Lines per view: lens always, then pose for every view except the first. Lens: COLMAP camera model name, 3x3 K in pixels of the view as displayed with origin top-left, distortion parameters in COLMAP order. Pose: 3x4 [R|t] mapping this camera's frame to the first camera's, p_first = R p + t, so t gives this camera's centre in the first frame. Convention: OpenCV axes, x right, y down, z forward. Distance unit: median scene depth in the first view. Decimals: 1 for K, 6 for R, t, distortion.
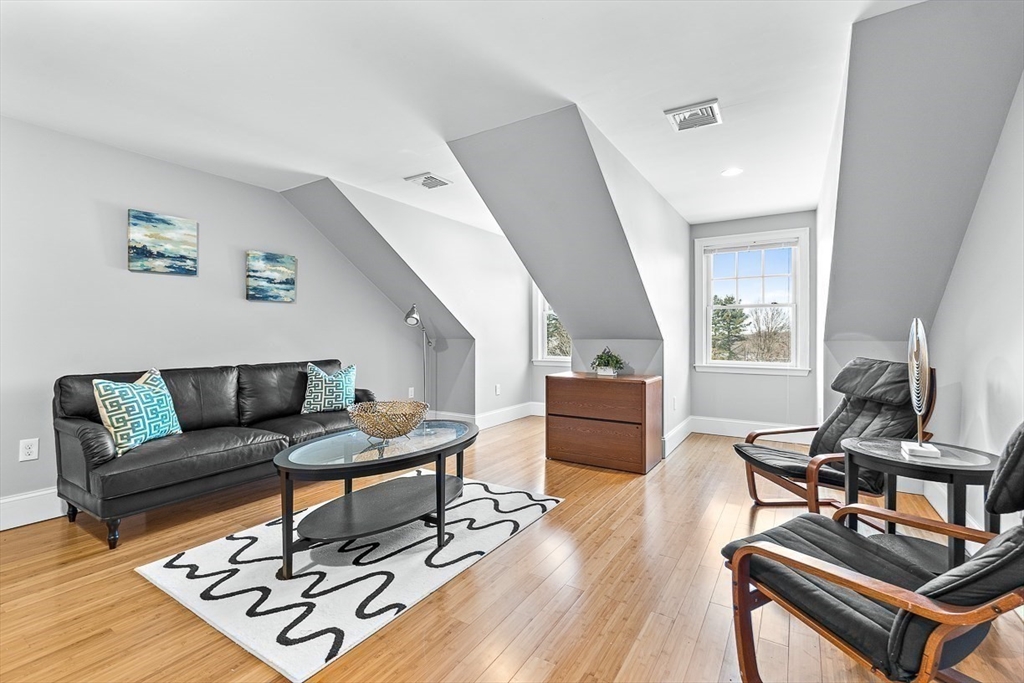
lens RADIAL K [[451.2, 0, 512.0], [0, 451.2, 341.5], [0, 0, 1]] dist [0.001026, 0.000231]
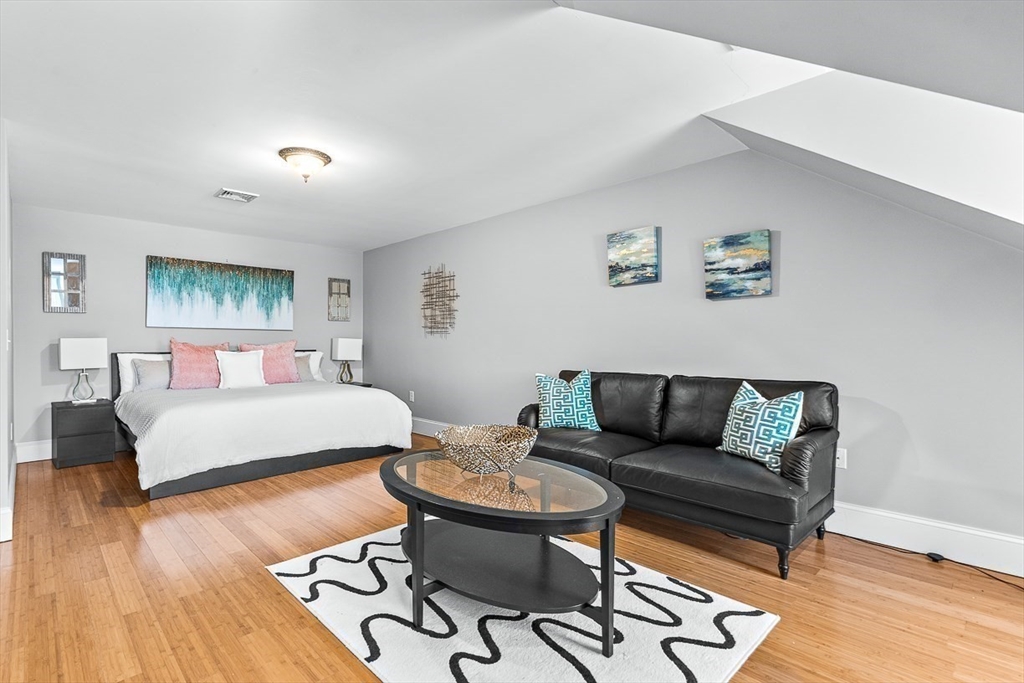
lens RADIAL K [[497.9, 0, 512.5], [0, 497.9, 334.9], [0, 0, 1]] dist [0.002451, -0.000208]
pose [[-0.222373, -0.035678, -0.974309, 0.416208], [-0.033995, 0.999006, -0.028823, 0.012218], [0.974369, 0.026712, -0.223365, 0.933092]]
